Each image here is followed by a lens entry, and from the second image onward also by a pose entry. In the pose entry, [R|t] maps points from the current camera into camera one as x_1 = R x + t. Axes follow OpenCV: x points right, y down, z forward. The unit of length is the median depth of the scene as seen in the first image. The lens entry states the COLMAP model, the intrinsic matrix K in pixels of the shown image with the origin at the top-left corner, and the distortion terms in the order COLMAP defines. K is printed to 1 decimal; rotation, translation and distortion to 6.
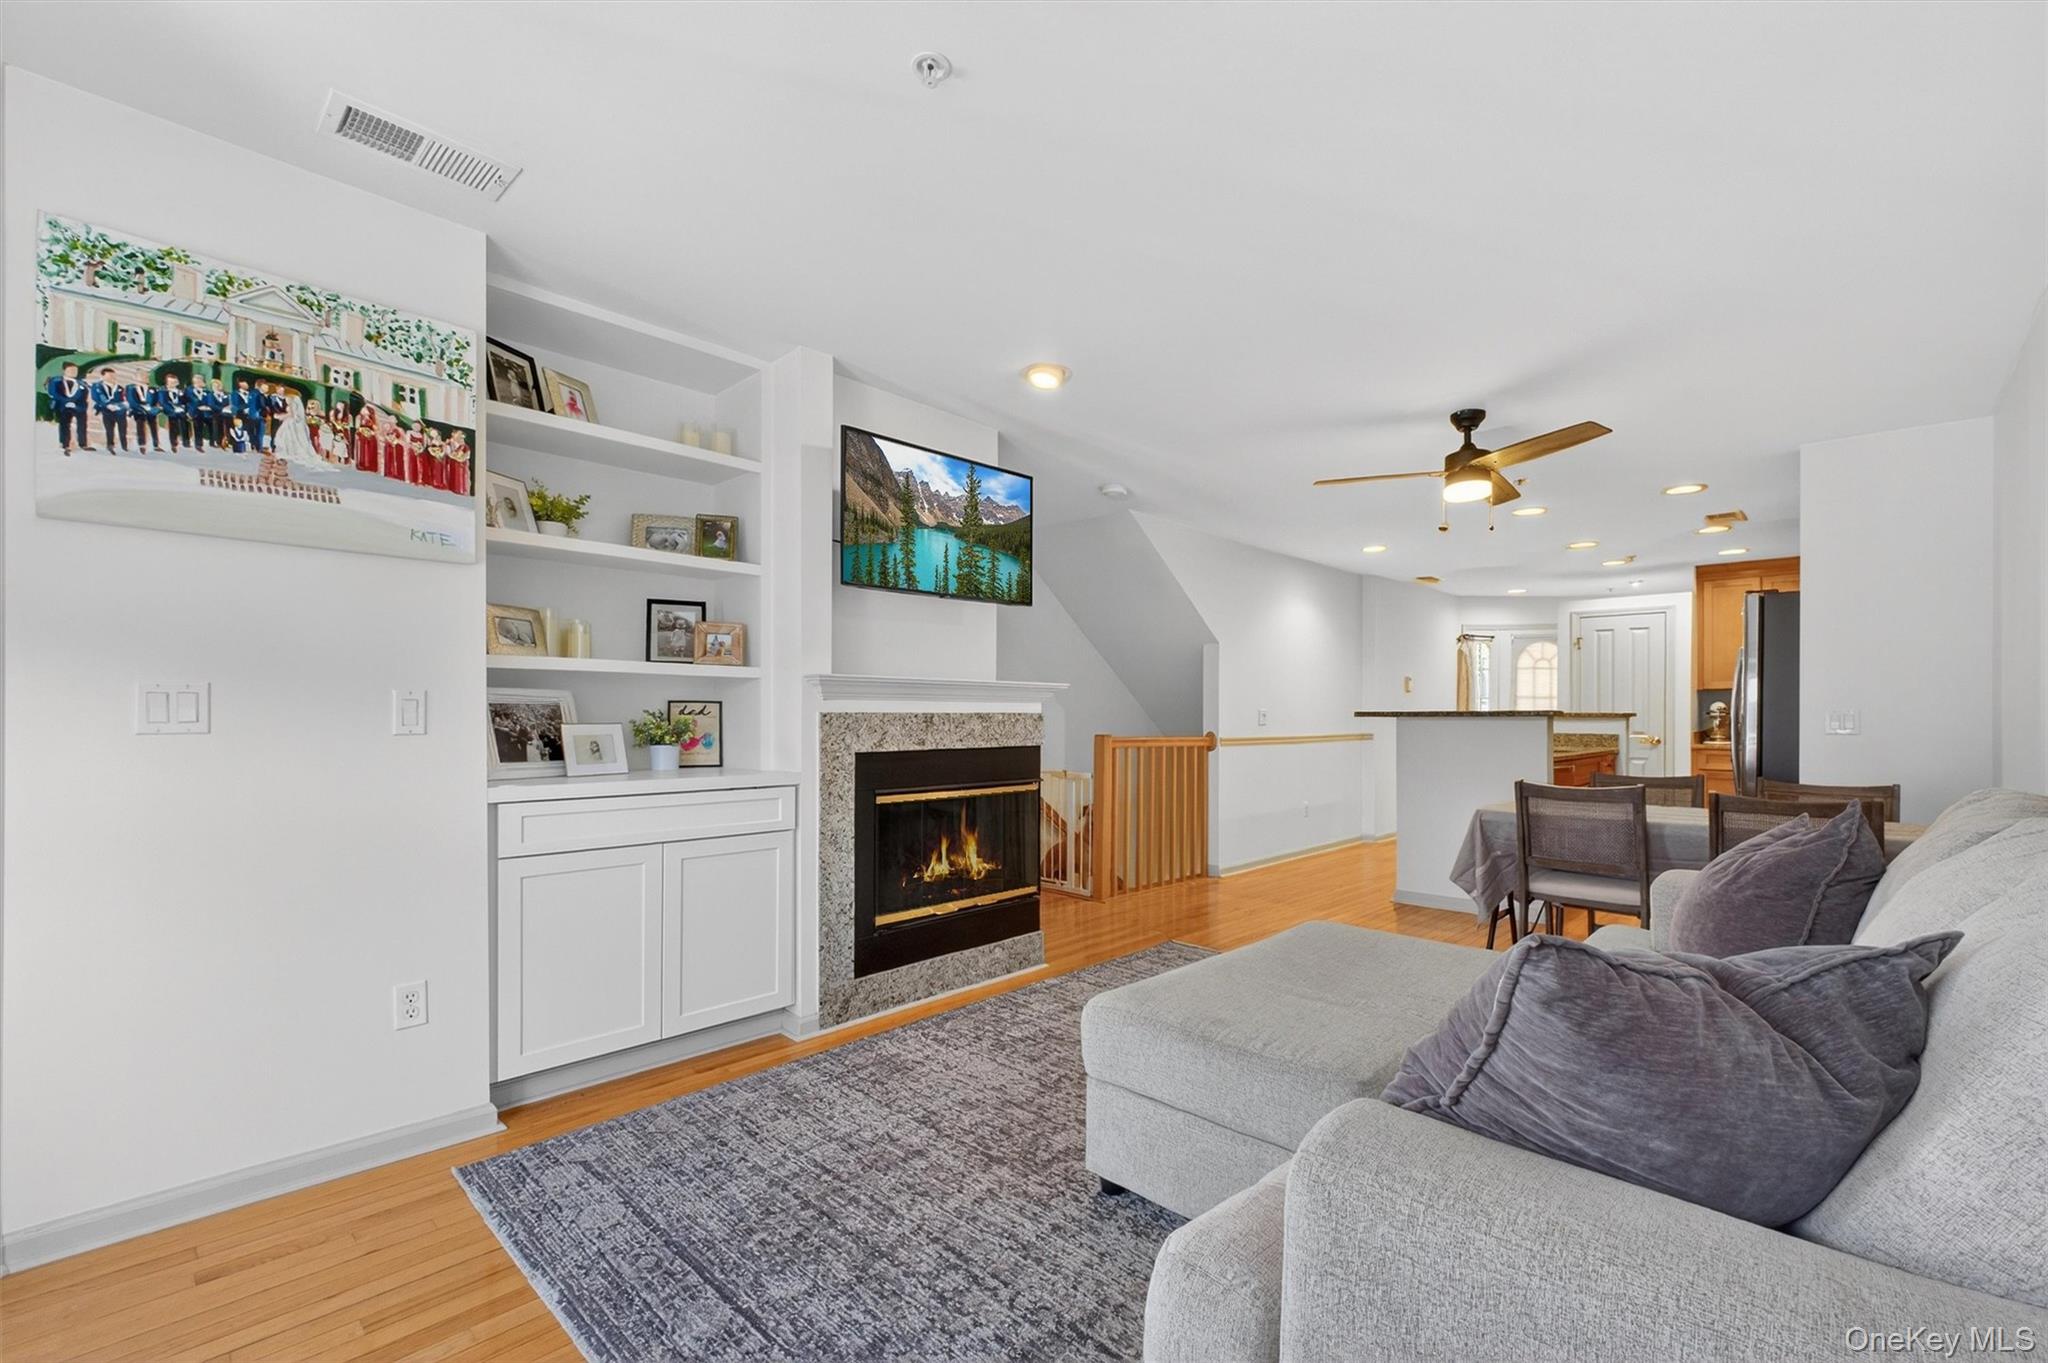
lens RADIAL K [[865.7, 0, 962.5], [0, 865.7, 719.6], [0, 0, 1]] dist [-0.001578, 0.002873]
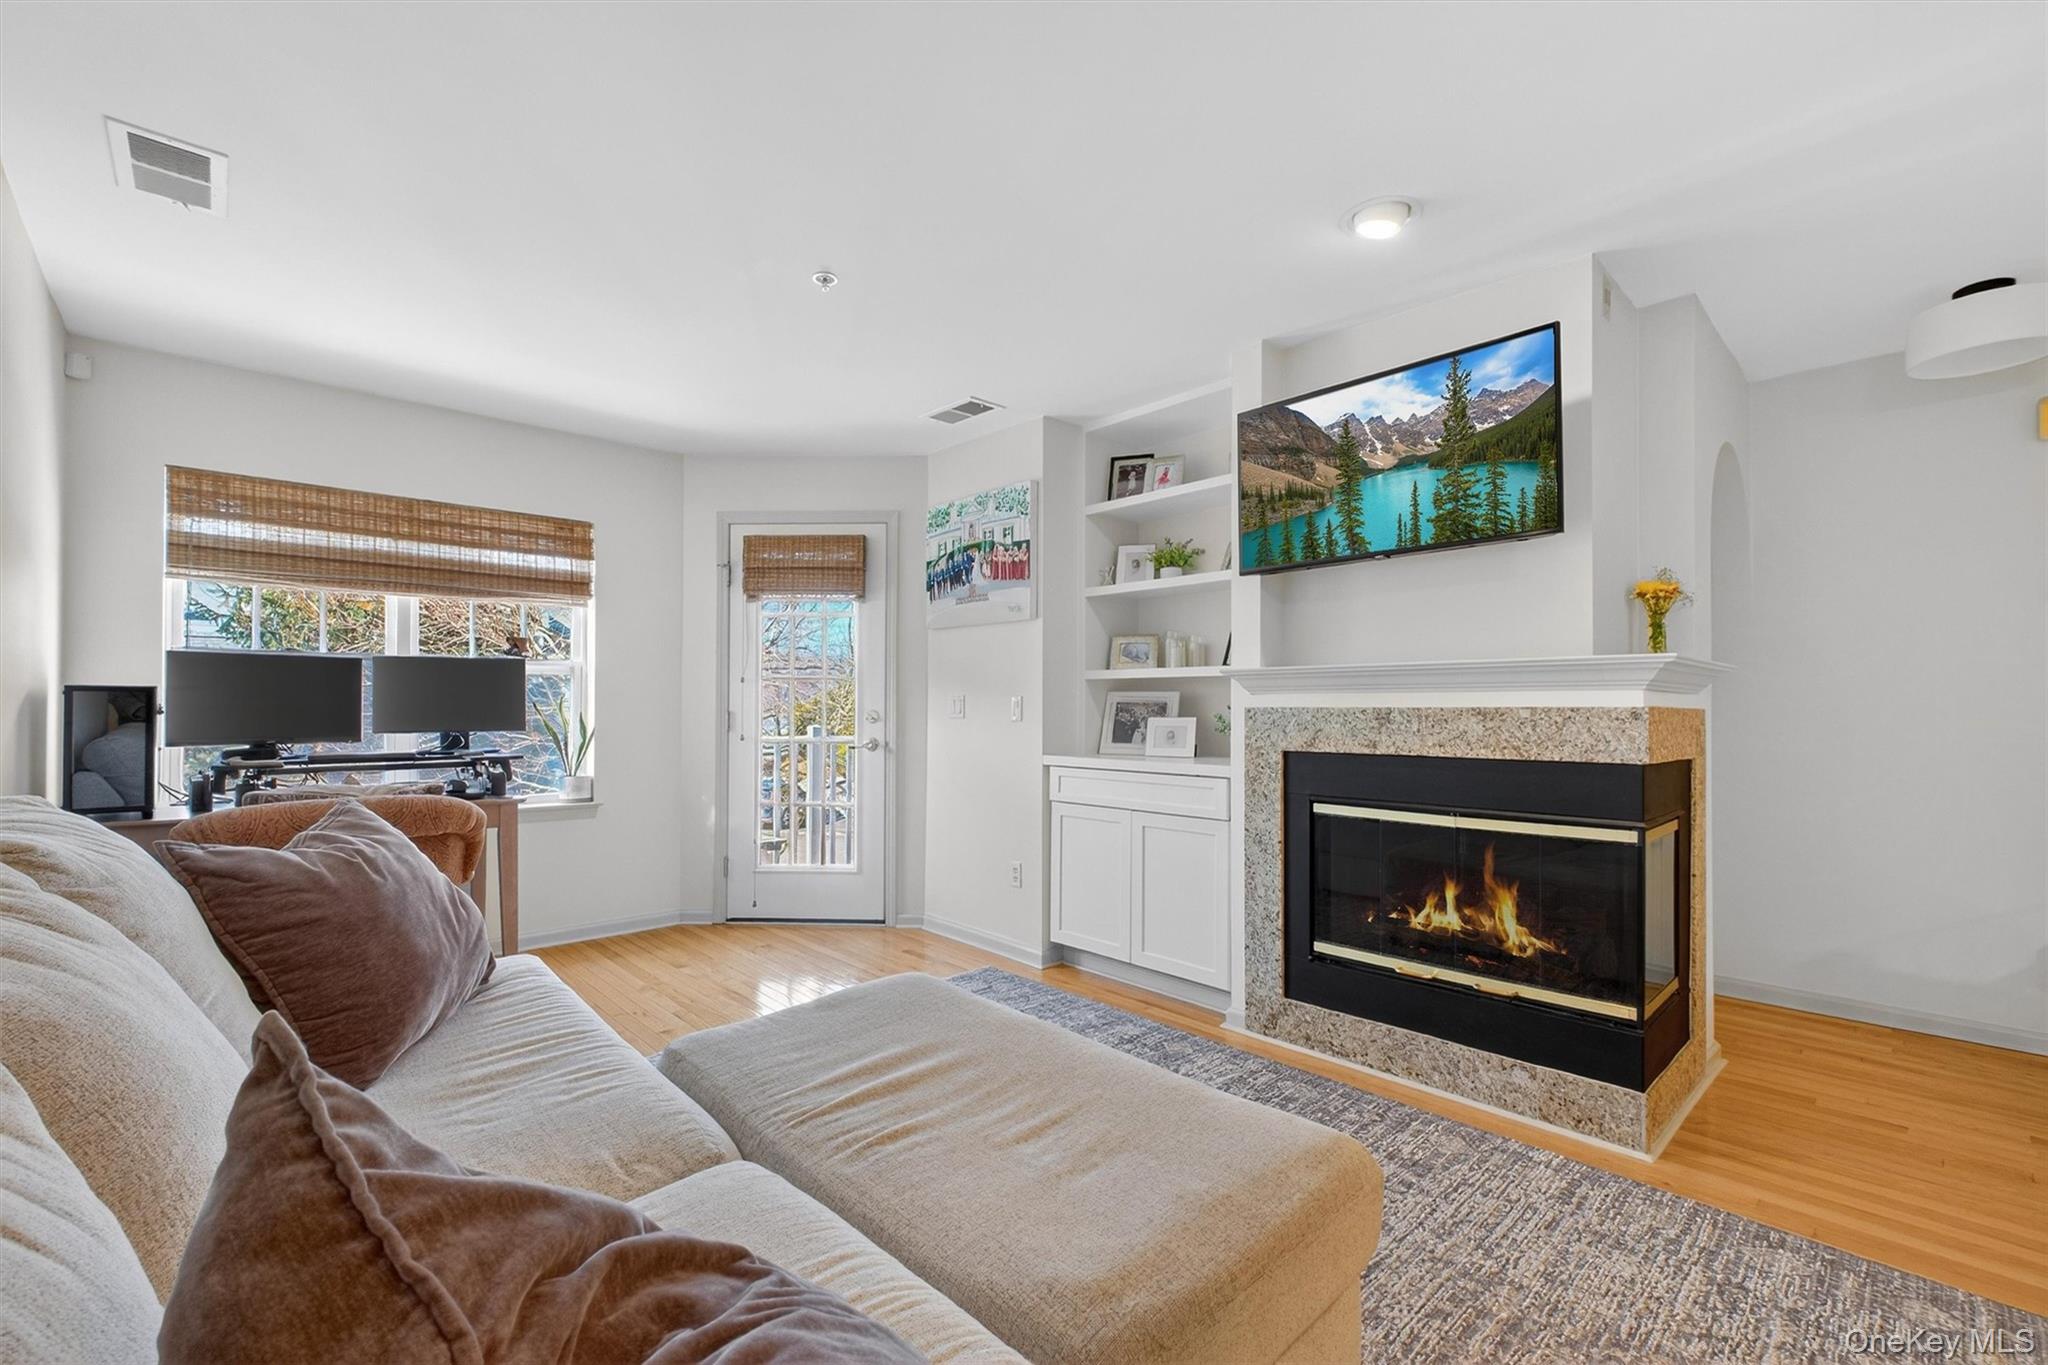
lens RADIAL K [[865.7, 0, 1037.4], [0, 865.7, 706.3], [0, 0, 1]] dist [-0.001578, 0.002873]
pose [[-0.000890, -0.008119, -0.999967, 0.782416], [-0.011010, 0.999907, -0.008109, 0.001238], [0.999939, 0.011002, -0.000979, 0.722727]]
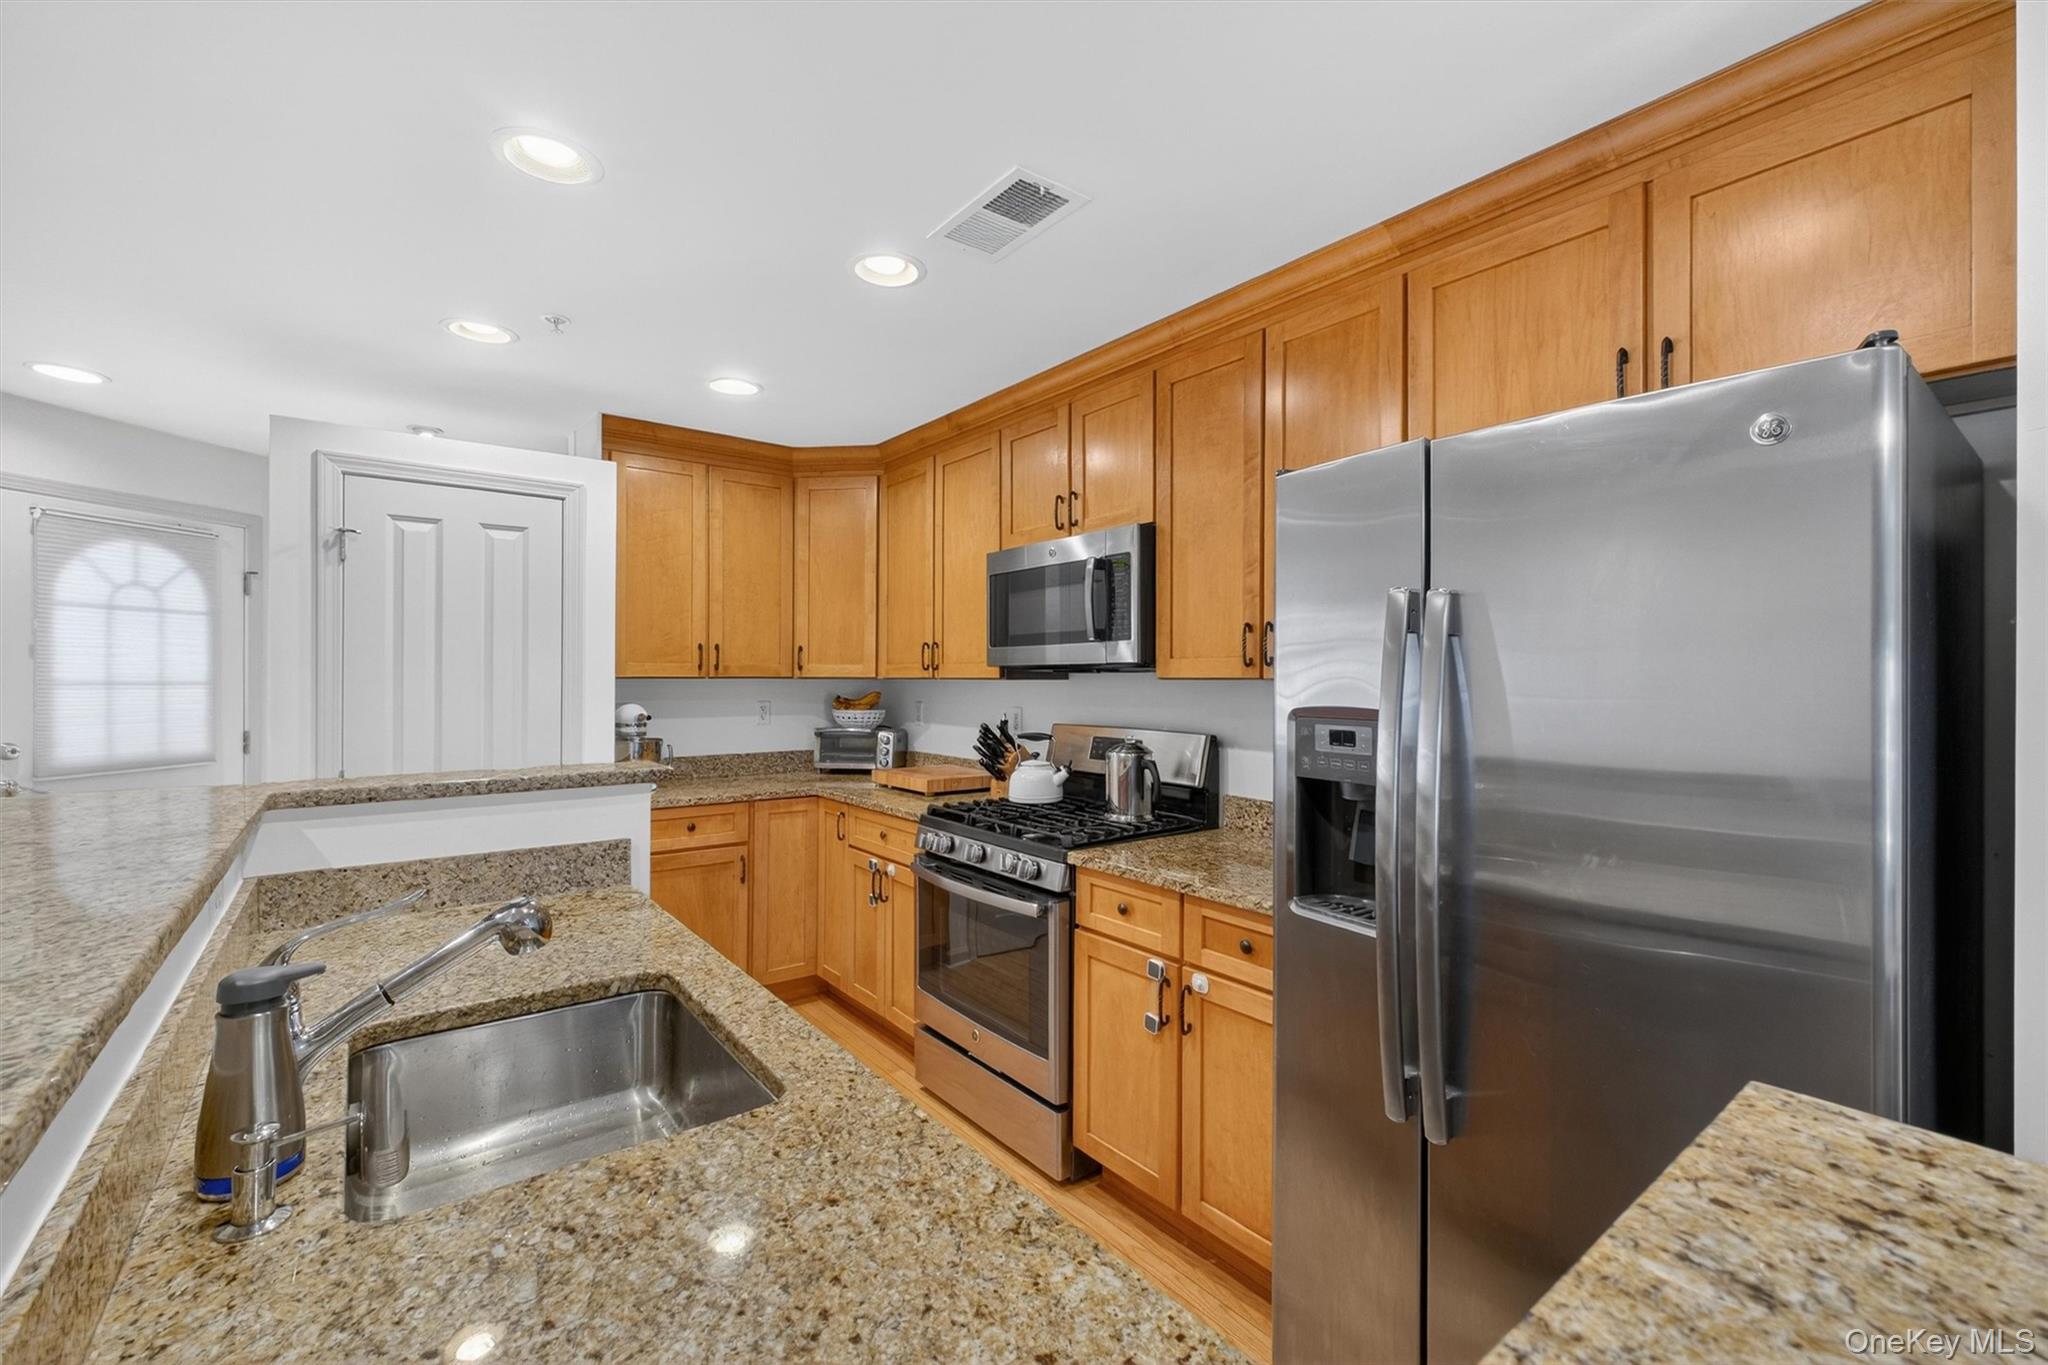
lens RADIAL K [[865.7, 0, 1029.6], [0, 865.7, 678.3], [0, 0, 1]] dist [-0.001578, 0.002873]
pose [[0.094473, -0.004855, 0.995516, 0.896523], [0.001788, 0.999987, 0.004707, -0.080190], [-0.995526, 0.001336, 0.094480, 1.592691]]
